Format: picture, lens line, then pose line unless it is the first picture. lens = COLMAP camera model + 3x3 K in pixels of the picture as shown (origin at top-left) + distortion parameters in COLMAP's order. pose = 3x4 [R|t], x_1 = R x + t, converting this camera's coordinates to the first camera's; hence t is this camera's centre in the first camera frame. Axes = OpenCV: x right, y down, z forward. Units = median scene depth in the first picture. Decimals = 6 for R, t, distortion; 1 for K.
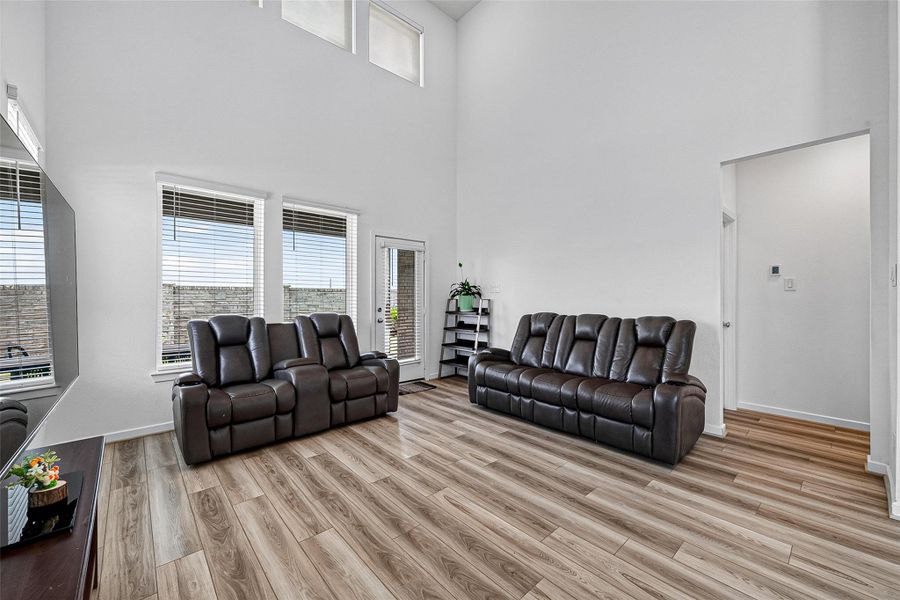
lens RADIAL K [[356.5, 0, 452.4], [0, 356.5, 297.0], [0, 0, 1]] dist [0.000501, 0.000262]
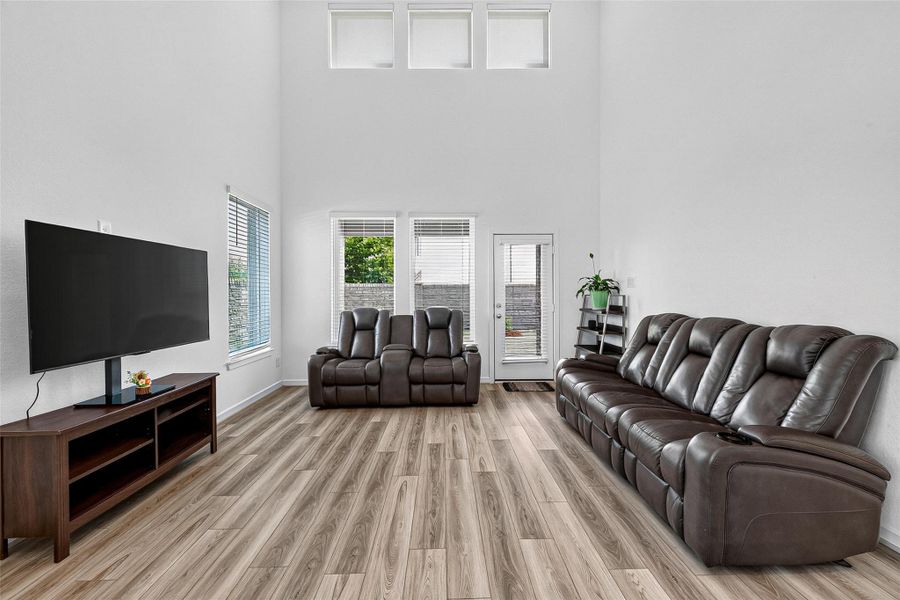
lens RADIAL K [[356.5, 0, 452.4], [0, 356.5, 297.0], [0, 0, 1]] dist [0.000501, 0.000262]
pose [[0.759124, 0.001375, -0.650945, 0.531067], [0.007267, 0.999918, 0.010587, -0.001411], [0.650906, -0.012767, 0.759051, 0.196746]]
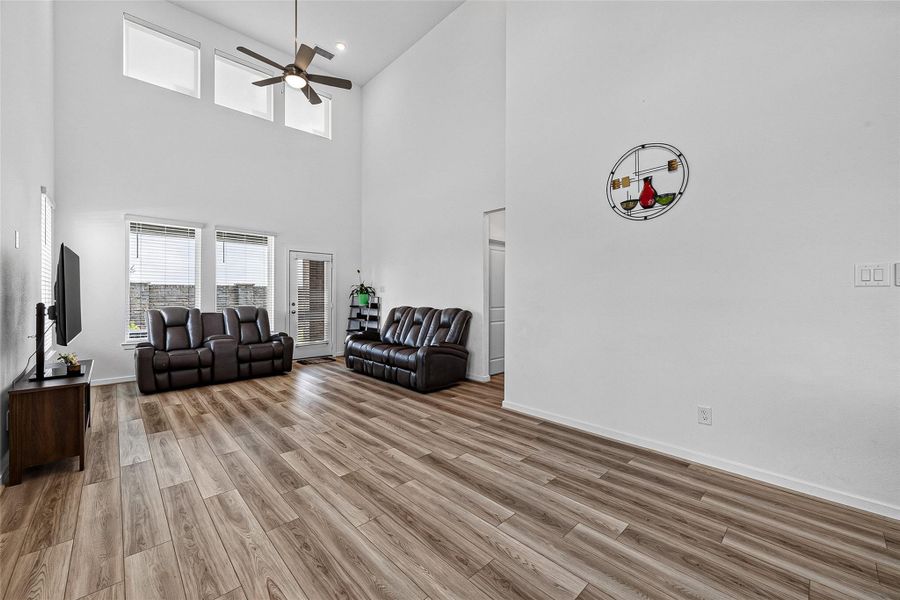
lens RADIAL K [[356.5, 0, 452.4], [0, 356.5, 297.0], [0, 0, 1]] dist [0.000501, 0.000262]
pose [[0.999631, 0.003659, 0.026903, 0.552568], [-0.003853, 0.999967, 0.007158, -0.006572], [-0.026876, -0.007259, 0.999612, -0.588579]]
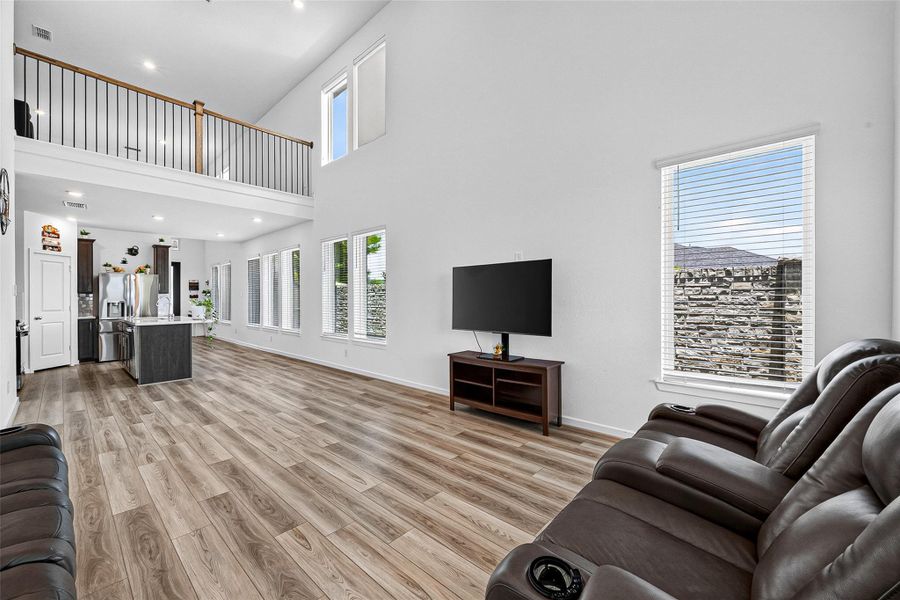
lens RADIAL K [[356.5, 0, 452.4], [0, 356.5, 297.0], [0, 0, 1]] dist [0.000501, 0.000262]
pose [[-0.995160, 0.008897, -0.097867, -0.123533], [0.009380, 0.999946, -0.004470, 0.000517], [0.097822, -0.005367, -0.995189, 1.429703]]
